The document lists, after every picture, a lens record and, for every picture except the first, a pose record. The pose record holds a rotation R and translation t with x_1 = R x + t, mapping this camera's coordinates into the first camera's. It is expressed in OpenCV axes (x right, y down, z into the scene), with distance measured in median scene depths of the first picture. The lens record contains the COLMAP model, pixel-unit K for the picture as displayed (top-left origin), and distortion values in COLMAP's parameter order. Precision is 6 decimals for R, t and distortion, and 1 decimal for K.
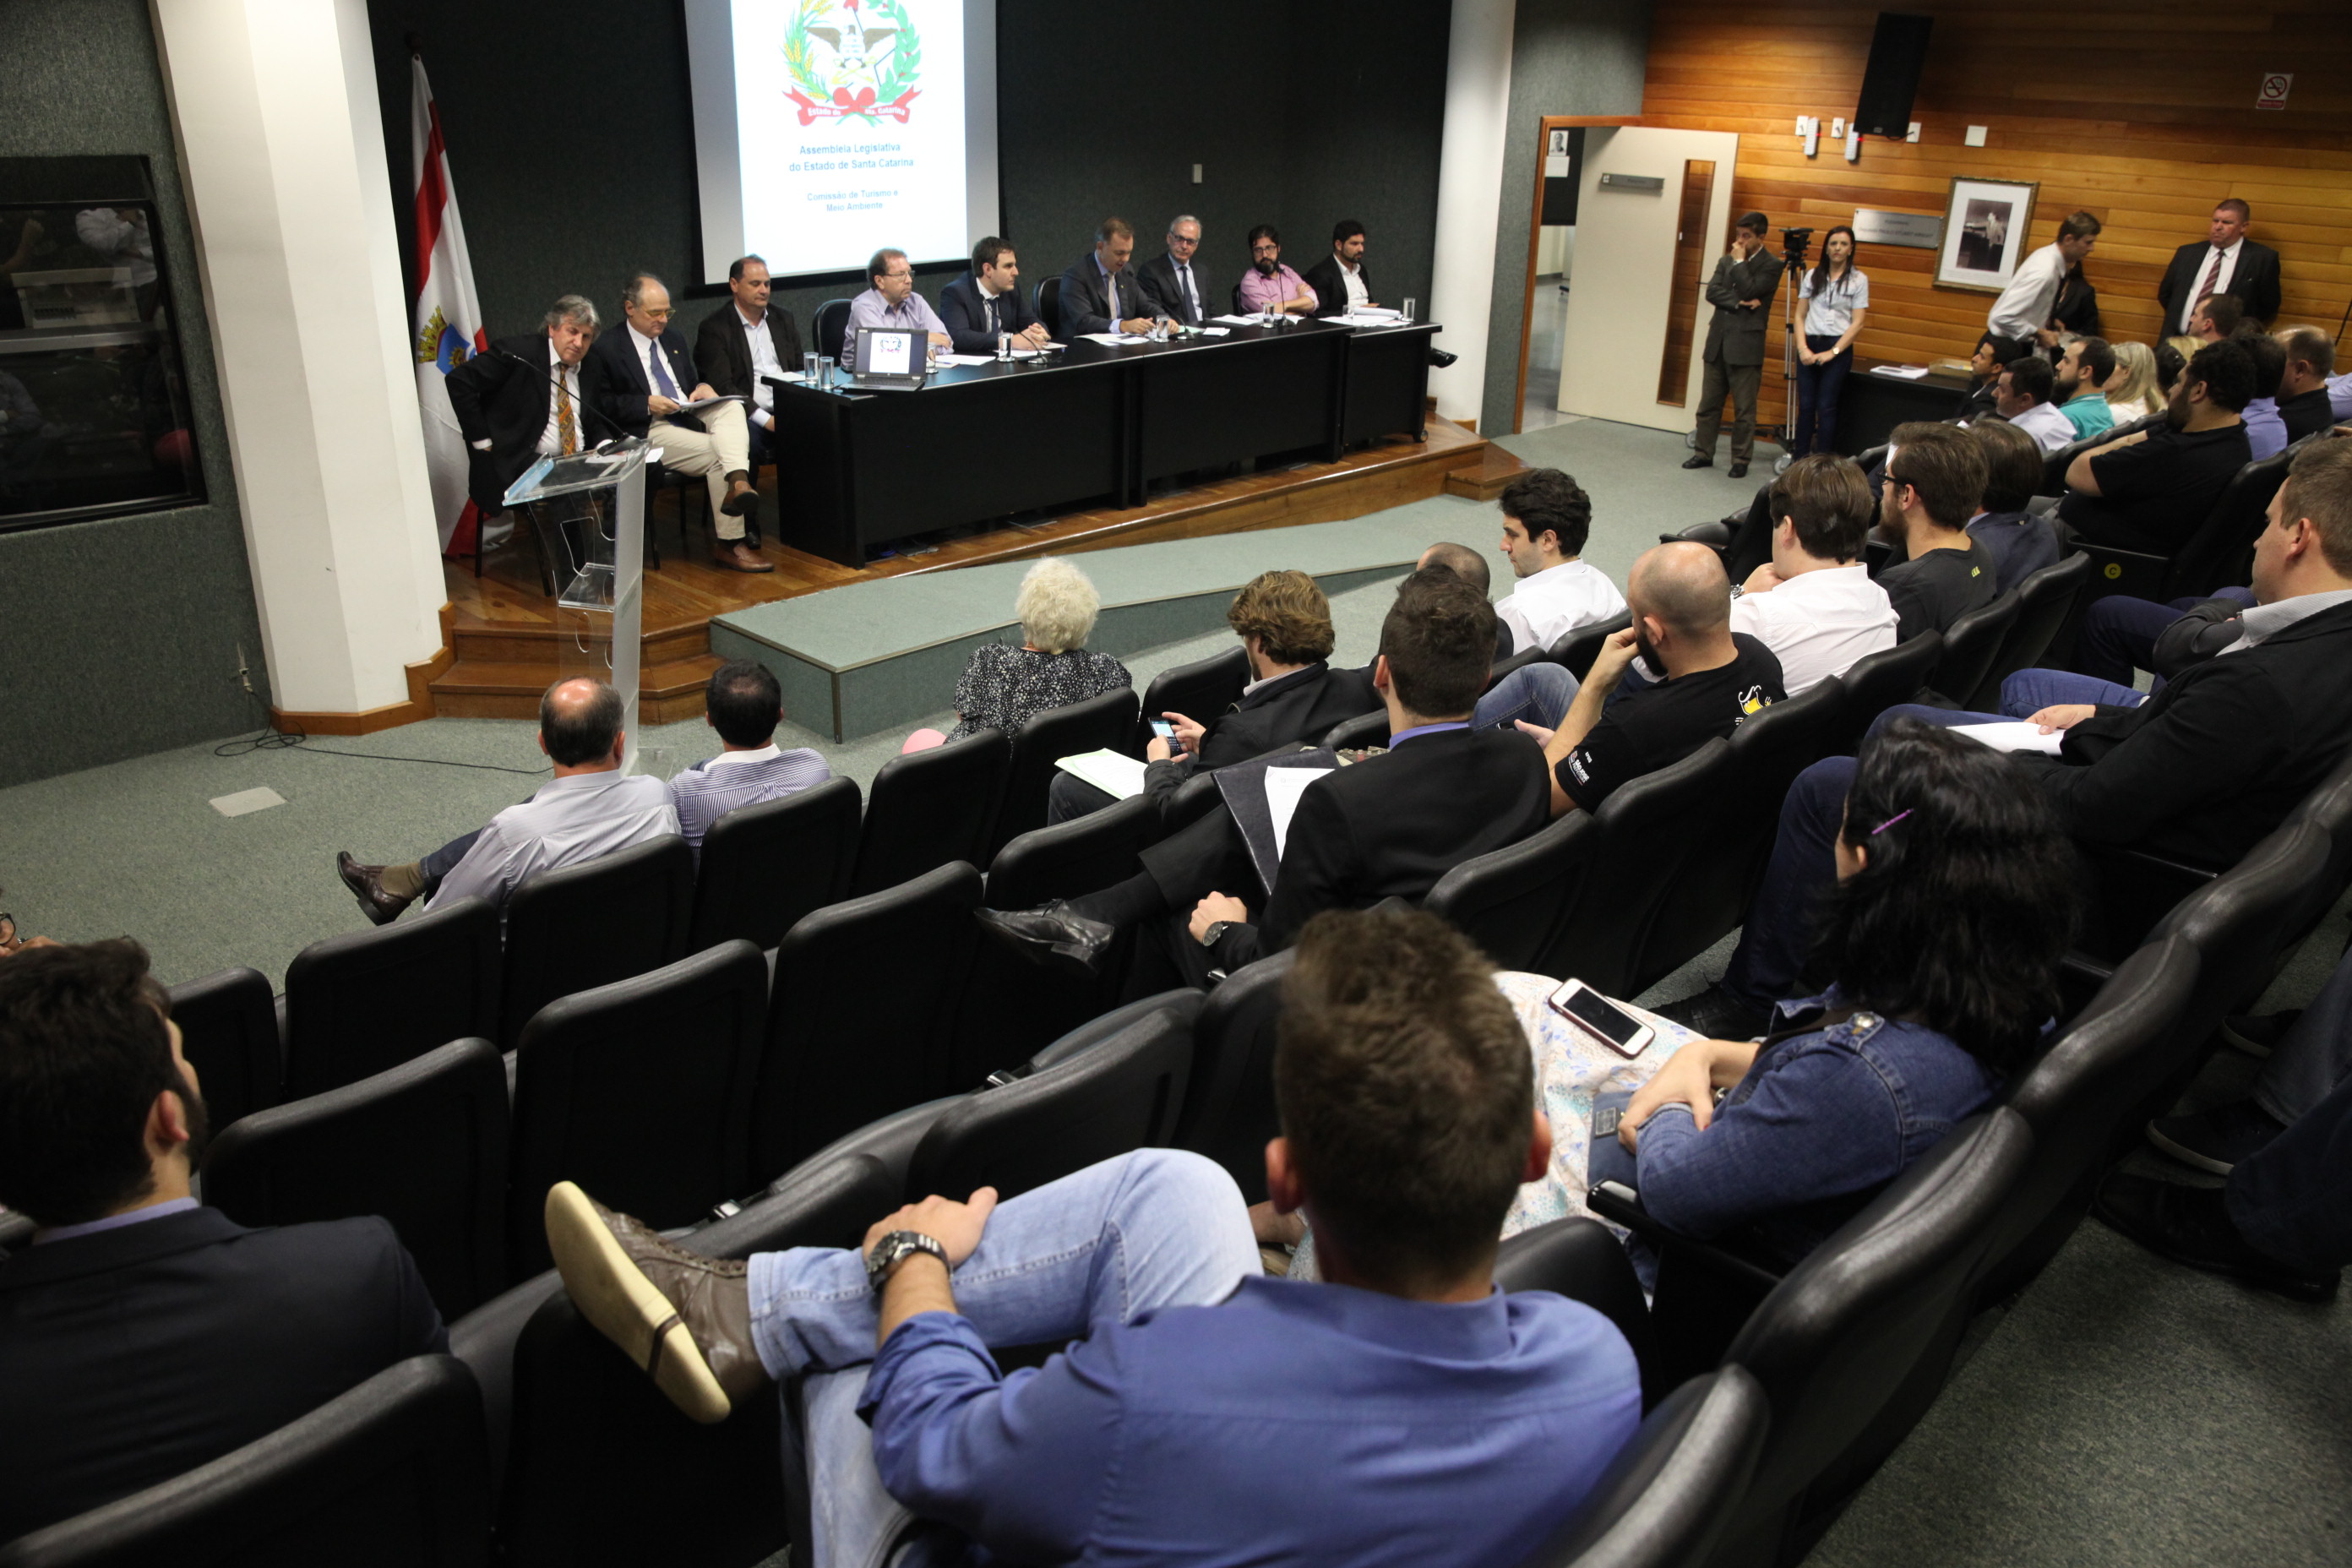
lens RADIAL K [[1791.8, 0, 1216.9], [0, 1791.8, 721.0], [0, 0, 1]] dist [-0.006286, 0.000414]
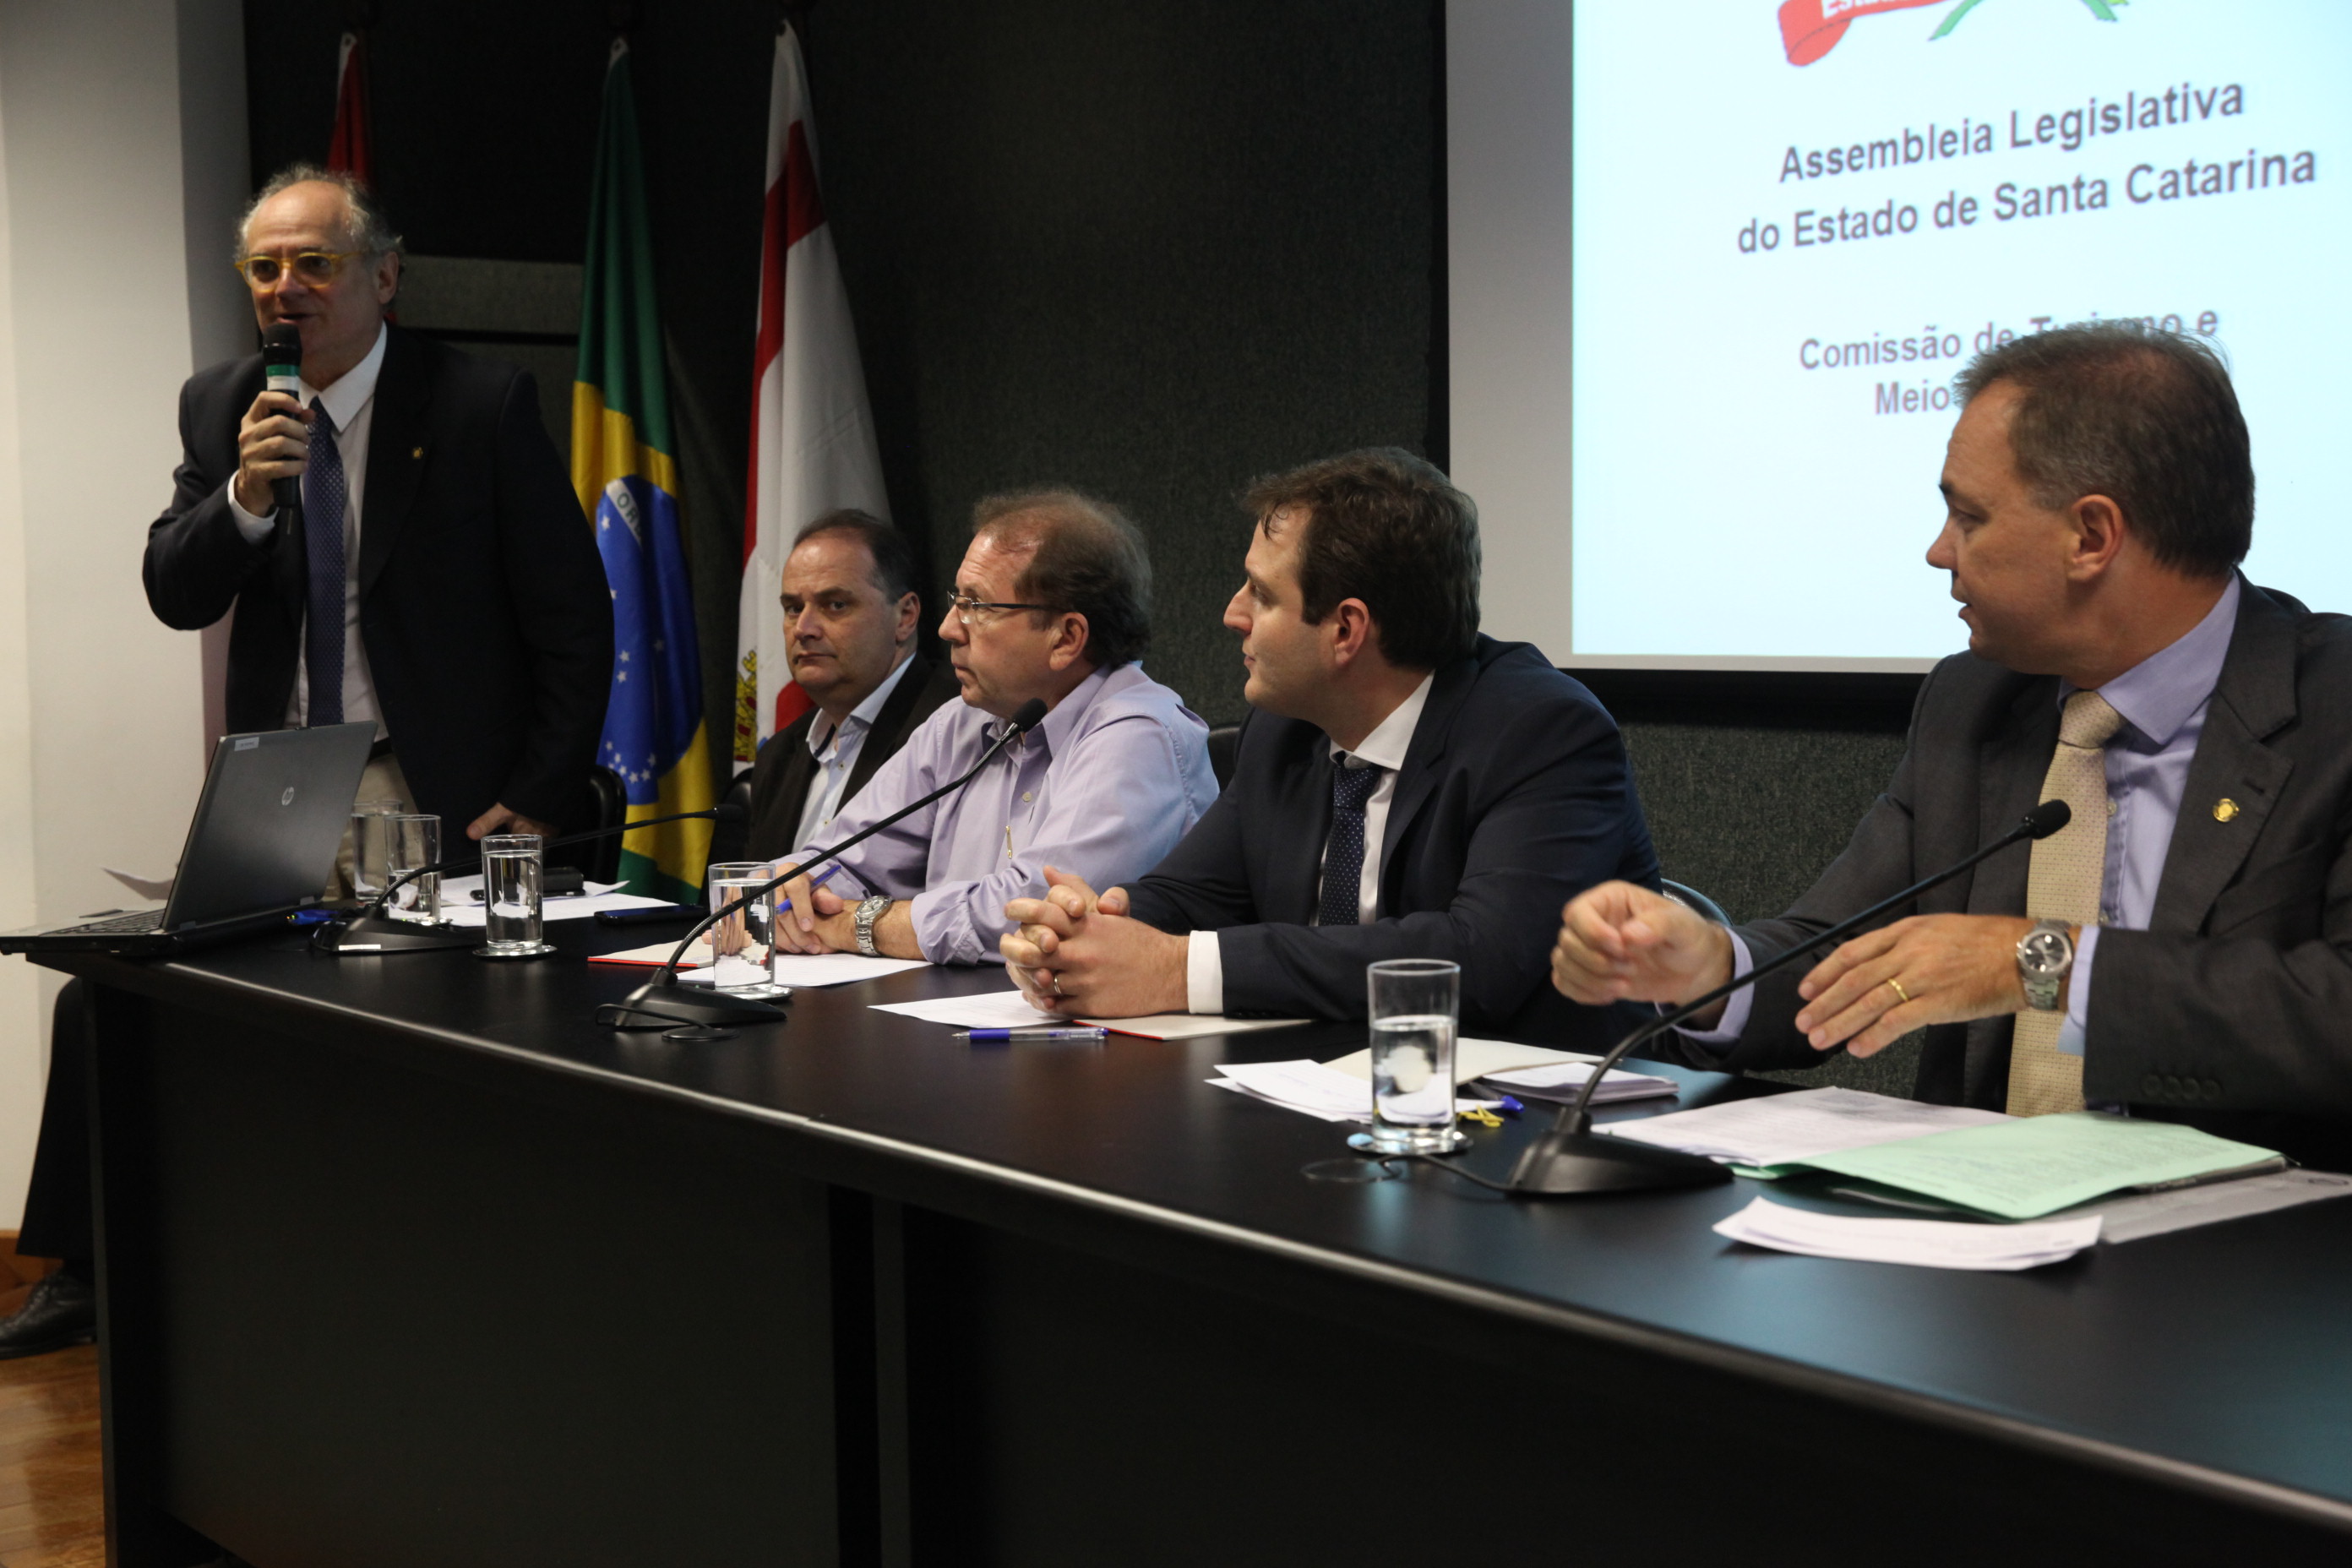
lens RADIAL K [[3194.0, 0, 1176.0], [0, 3194.0, 784.0], [0, 0, 1]] dist [0.072073, 0.159605]
pose [[-0.171224, 0.035076, -0.984607, 0.205925], [-0.348903, 0.932443, 0.093892, -0.249595], [0.921384, 0.359609, -0.147419, 1.002761]]
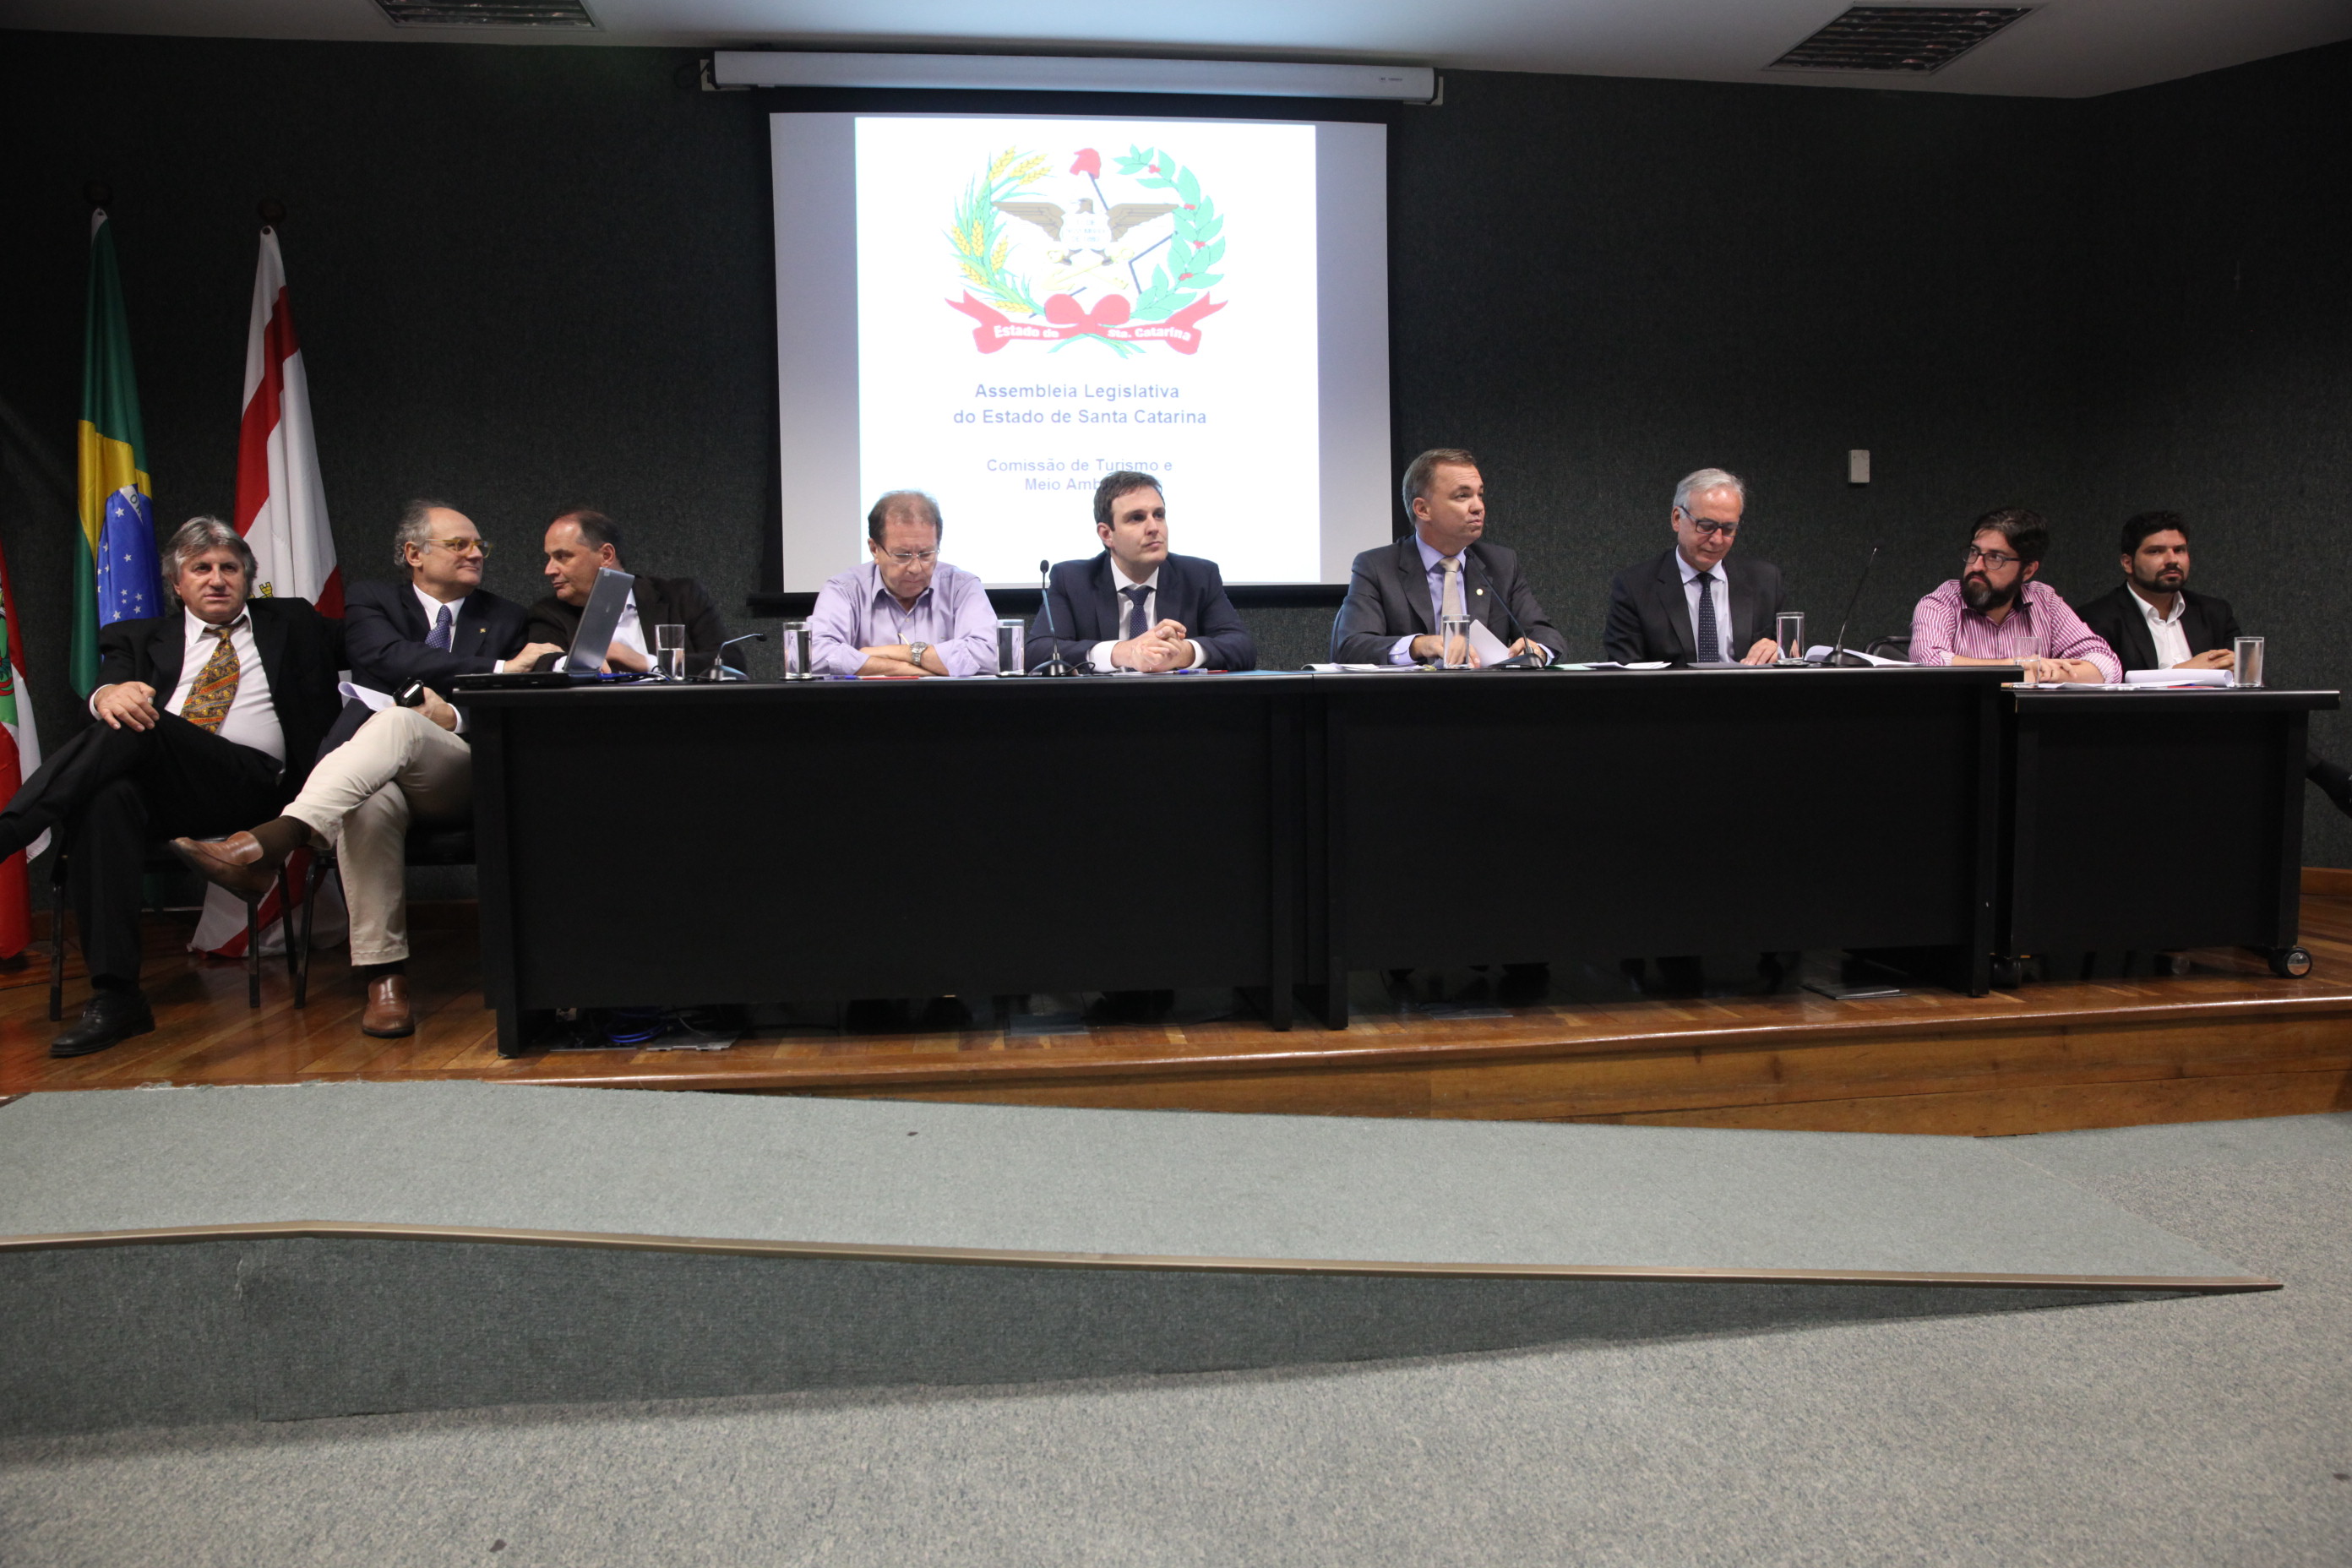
lens RADIAL K [[1660.4, 0, 1225.8], [0, 1660.4, 751.4], [0, 0, 1]] dist [-0.113384, 0.096404]
pose [[0.775894, -0.001447, -0.630861, 0.185629], [-0.191902, 0.952068, -0.238203, -0.082445], [0.600967, 0.305883, 0.738426, 0.662728]]
